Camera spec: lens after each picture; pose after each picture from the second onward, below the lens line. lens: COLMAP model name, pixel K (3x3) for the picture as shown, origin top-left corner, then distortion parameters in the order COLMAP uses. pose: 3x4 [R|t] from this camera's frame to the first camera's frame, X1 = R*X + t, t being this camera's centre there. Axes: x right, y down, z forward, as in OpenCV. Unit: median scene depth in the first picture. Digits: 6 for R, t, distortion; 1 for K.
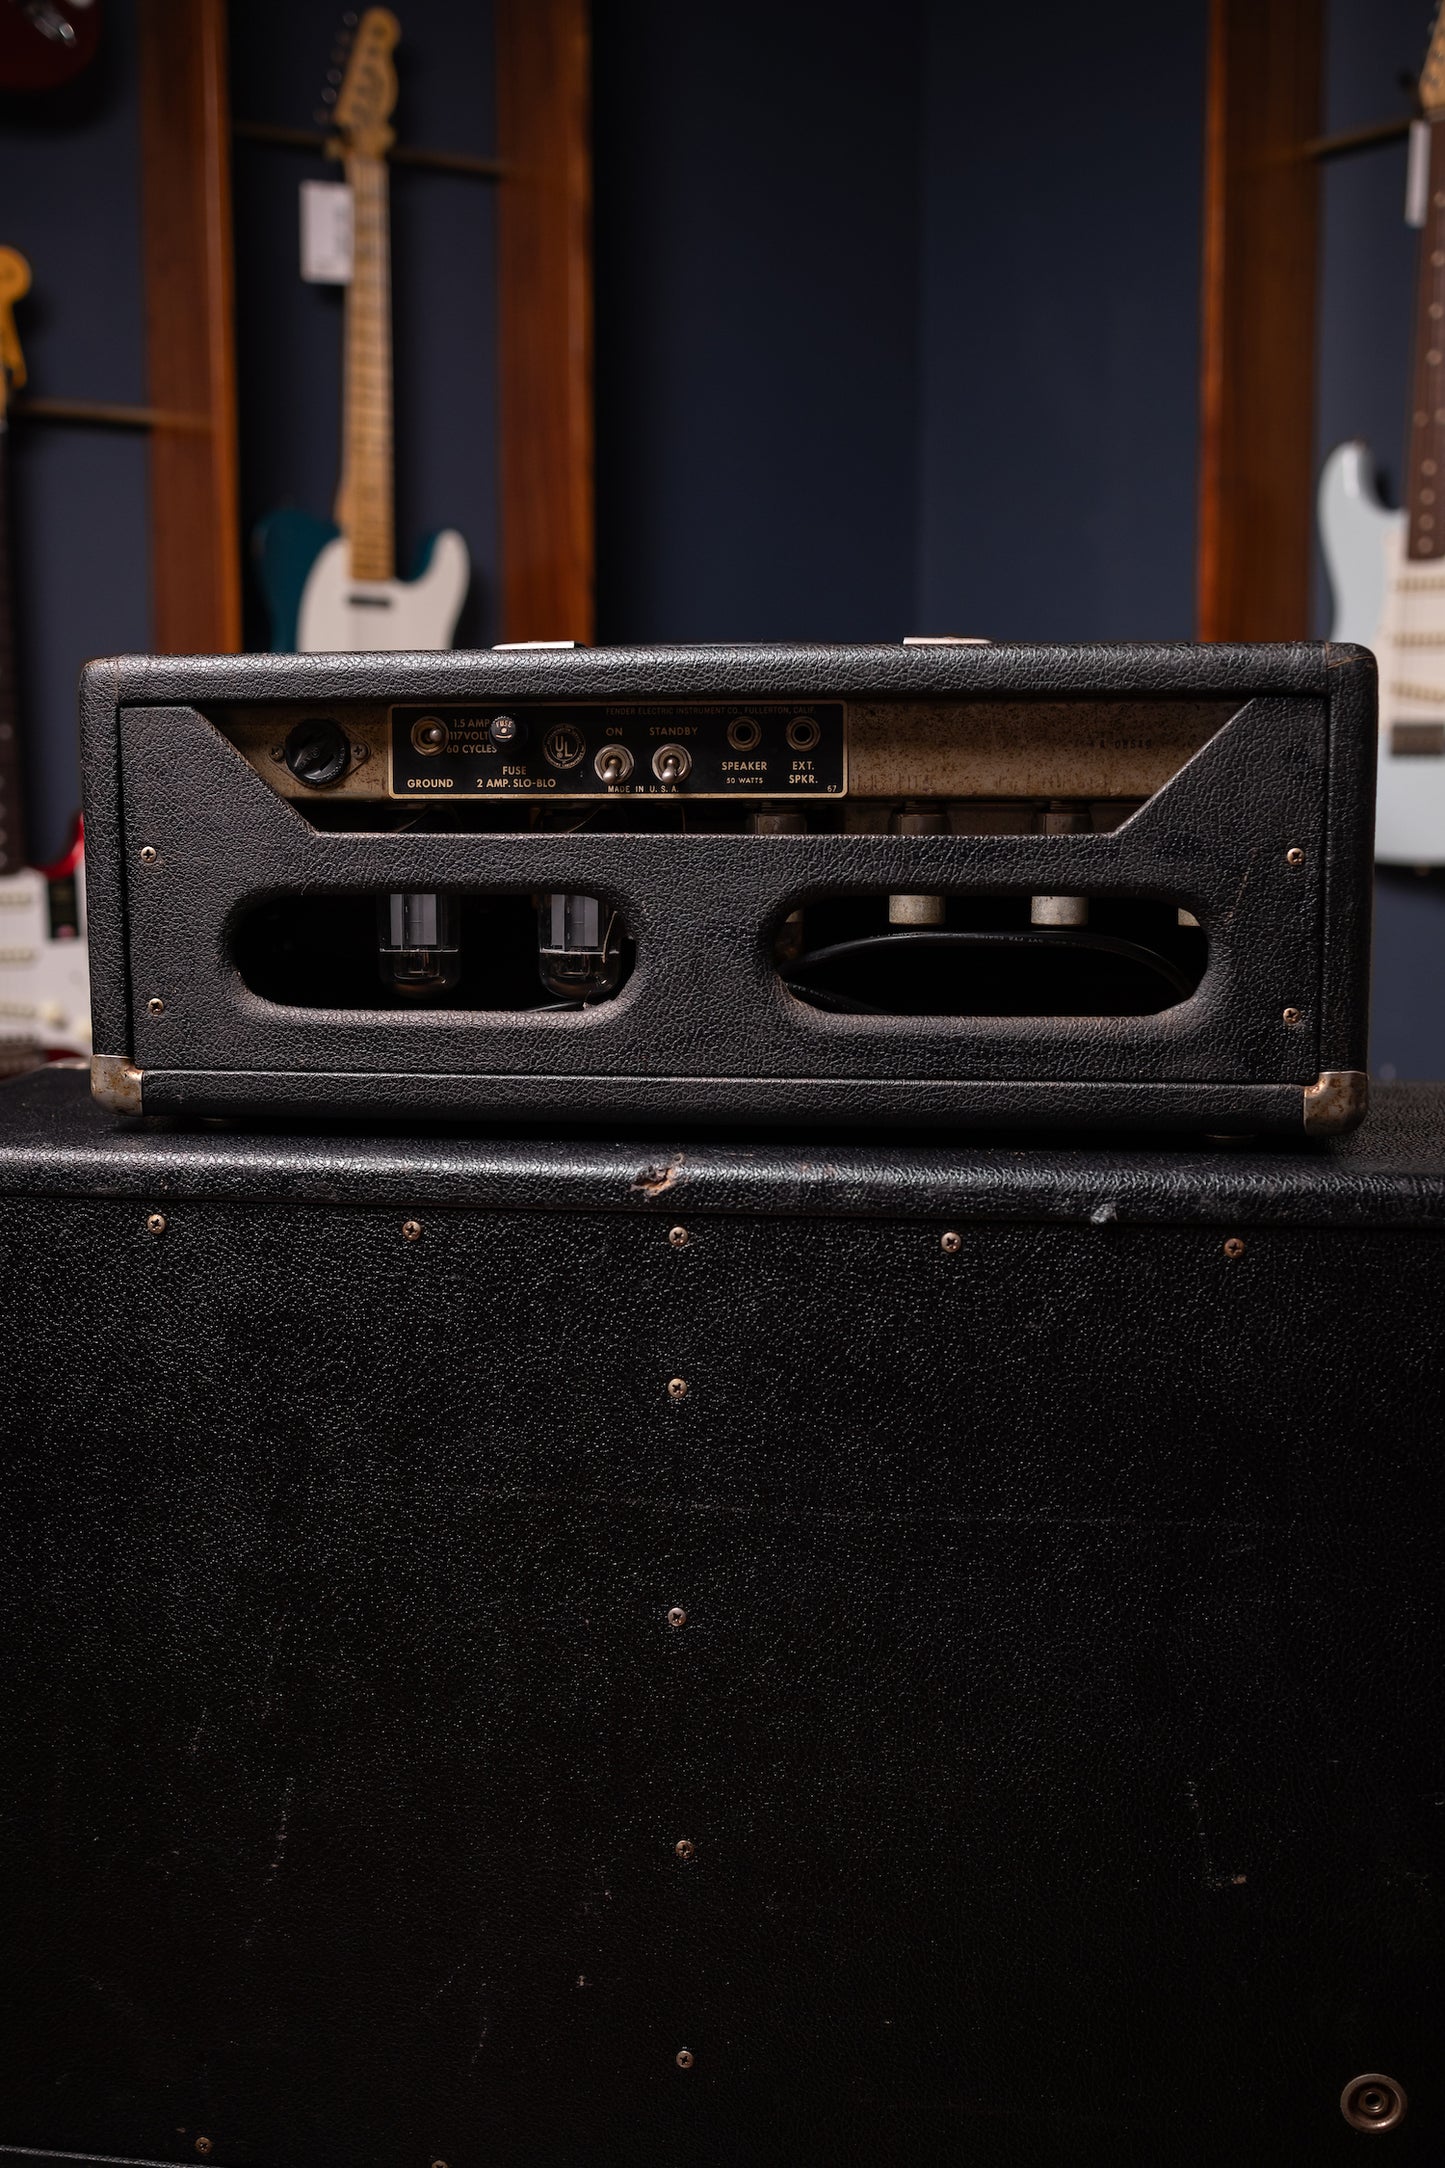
lens RADIAL K [[2298.6, 0, 727.2], [0, 2298.6, 1094.9], [0, 0, 1]] dist [-0.051807, 0.000000]
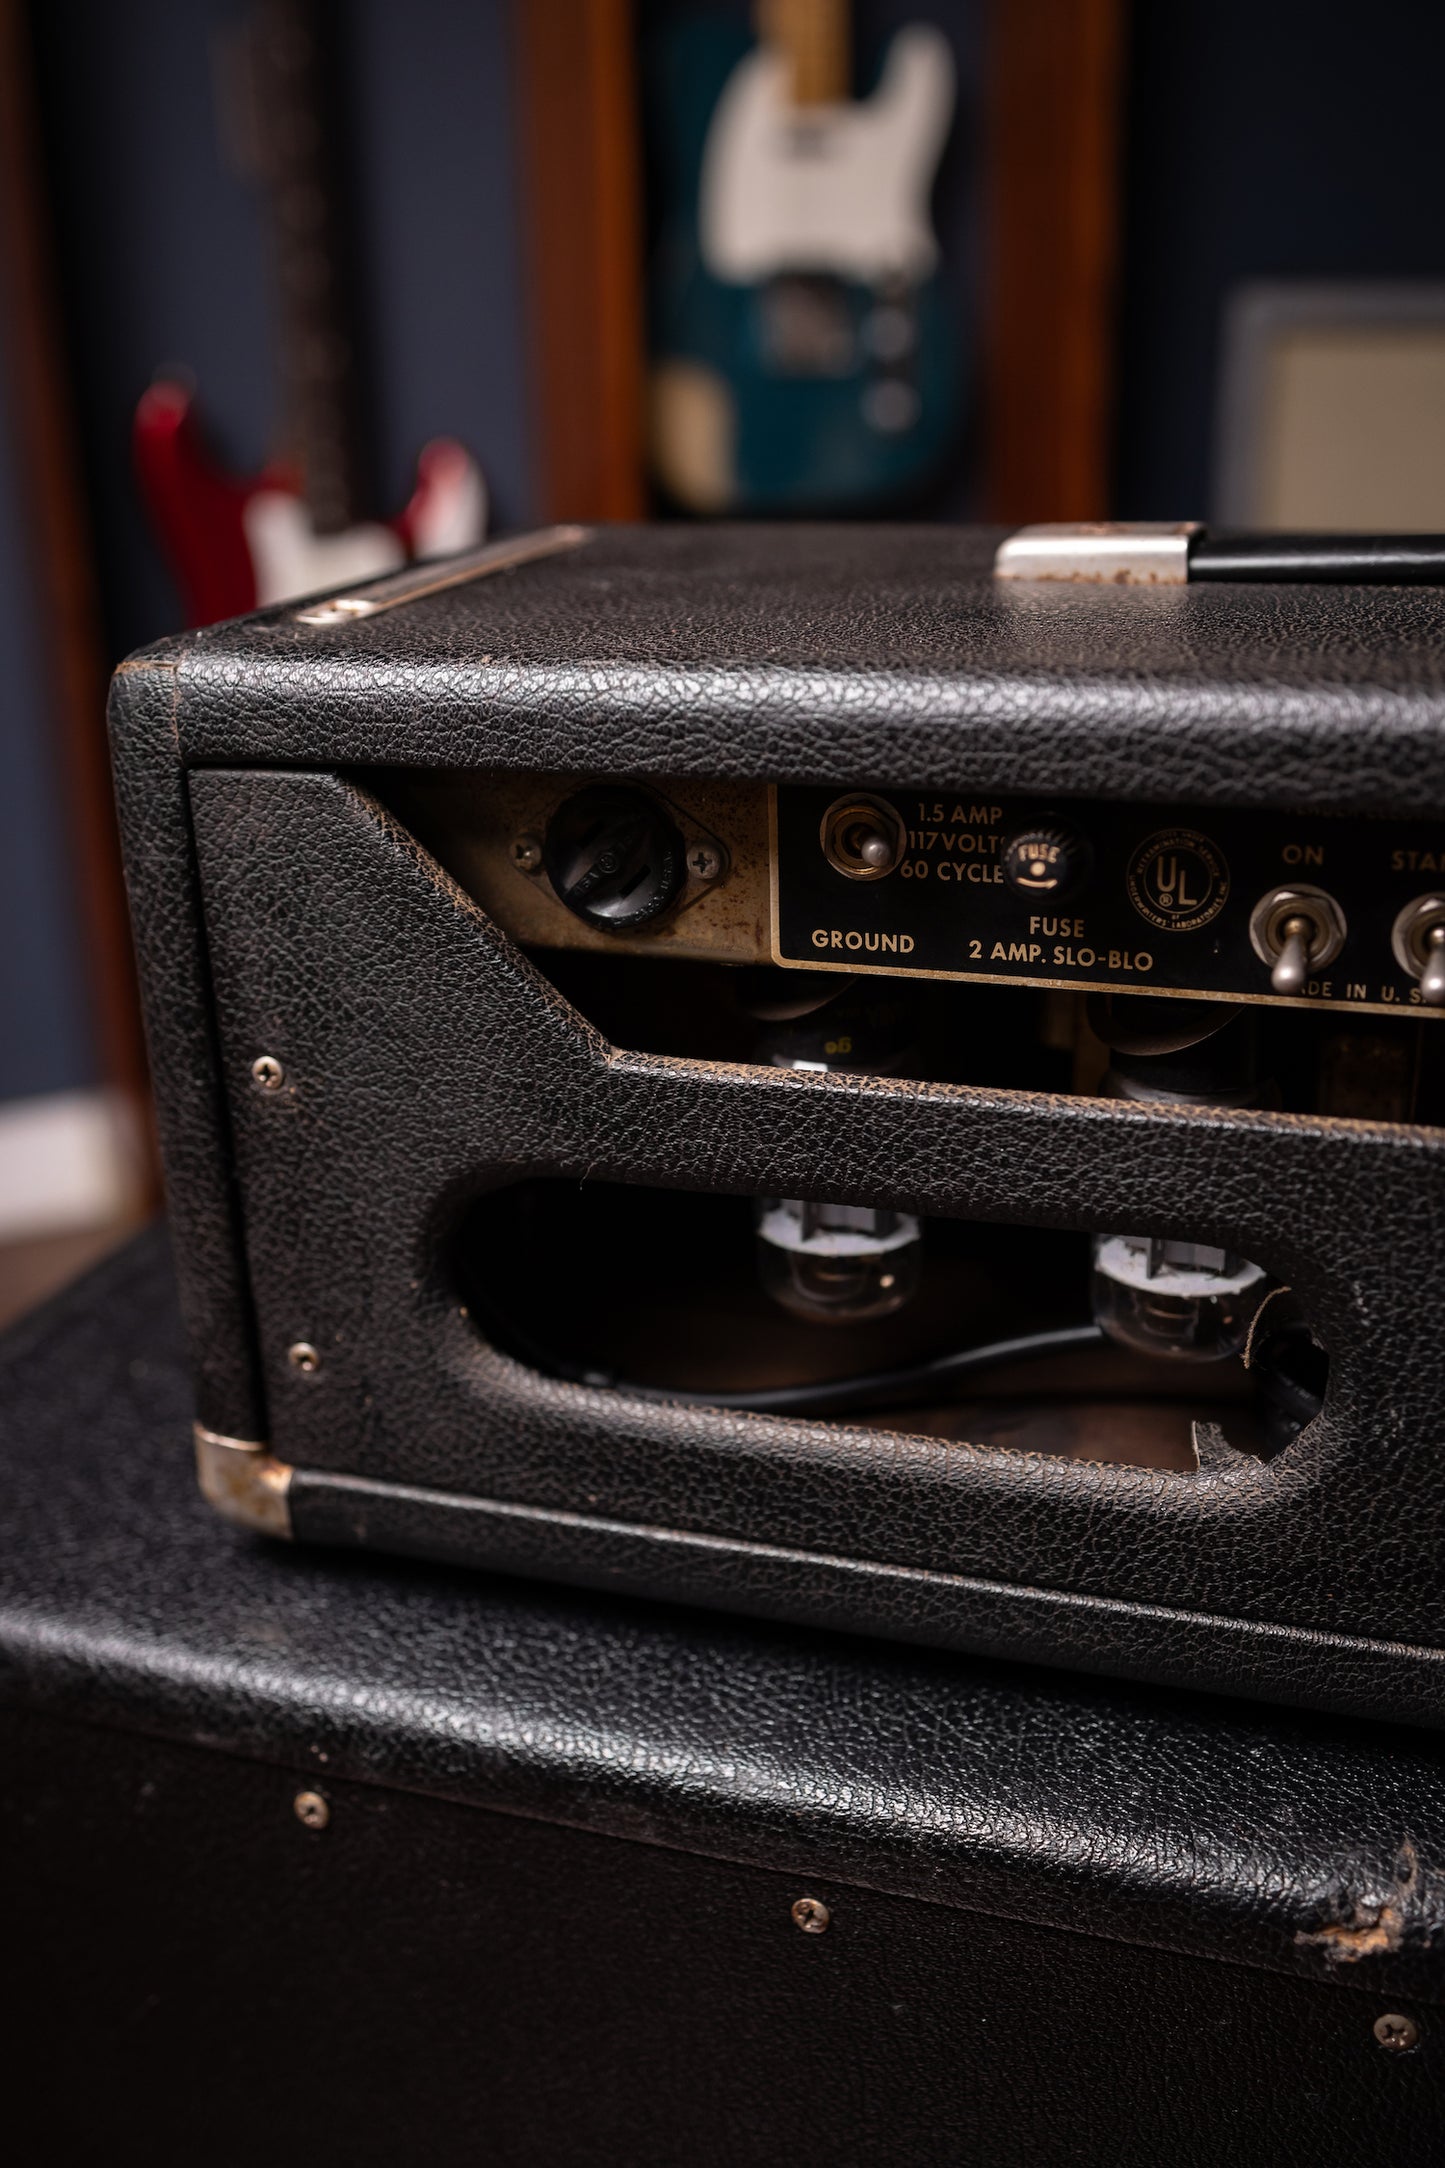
lens RADIAL K [[2298.6, 0, 699.2], [0, 2298.6, 1118.3], [0, 0, 1]] dist [-0.051807, 0.000000]
pose [[0.977801, 0.045473, -0.204544, -0.069126], [0.004152, 0.971772, 0.235885, -0.209654], [0.209497, -0.231498, 0.950010, 0.572706]]
